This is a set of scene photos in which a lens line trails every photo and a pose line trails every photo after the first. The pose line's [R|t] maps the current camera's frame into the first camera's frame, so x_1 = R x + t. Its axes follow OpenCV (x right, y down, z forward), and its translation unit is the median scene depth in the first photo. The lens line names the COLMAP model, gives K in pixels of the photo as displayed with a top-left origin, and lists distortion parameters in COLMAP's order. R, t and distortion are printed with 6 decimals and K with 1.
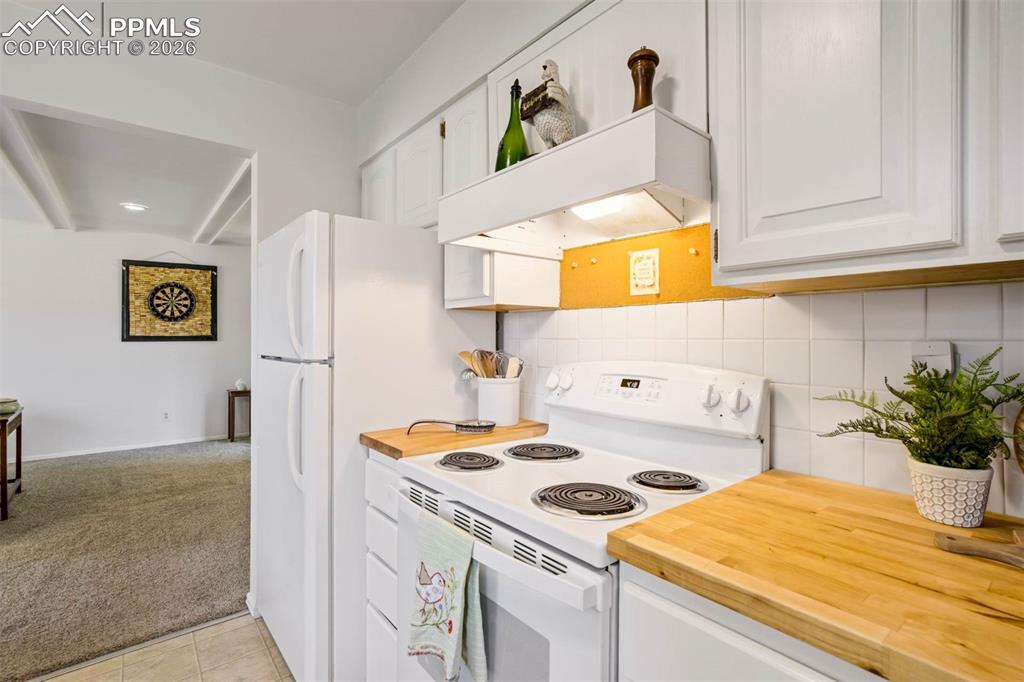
lens RADIAL K [[483.2, 0, 517.4], [0, 483.2, 336.9], [0, 0, 1]] dist [-0.037458, 0.019559]
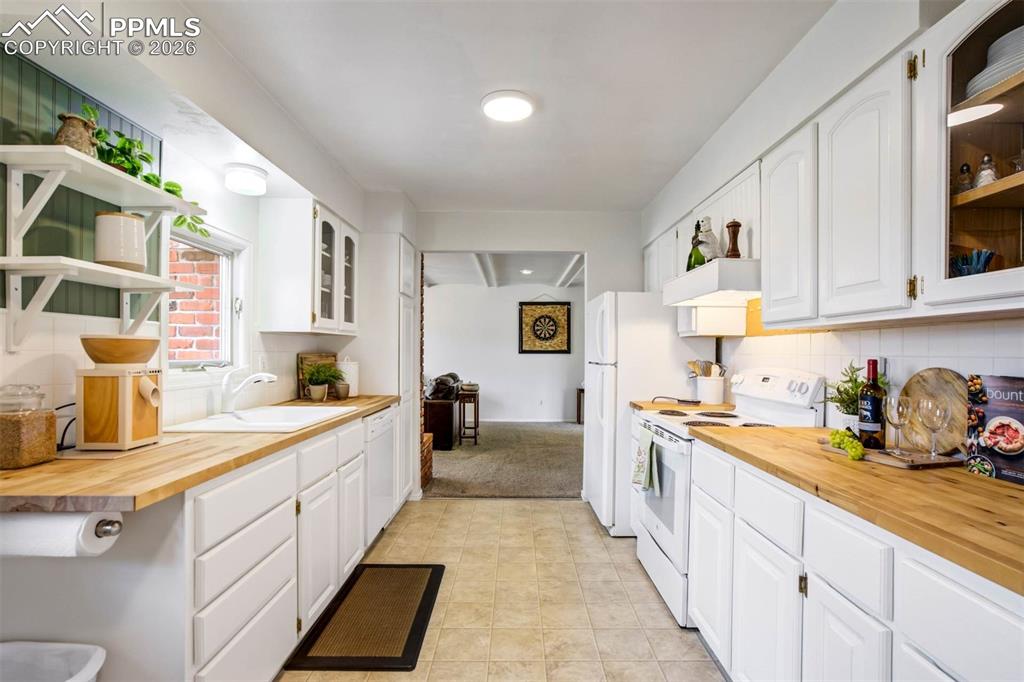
lens RADIAL K [[483.2, 0, 517.4], [0, 483.2, 336.9], [0, 0, 1]] dist [-0.037458, 0.019559]
pose [[0.780849, -0.013123, -0.624583, 0.314630], [-0.004696, 0.999628, -0.026874, -0.005005], [0.624703, 0.023917, 0.780496, -0.479697]]
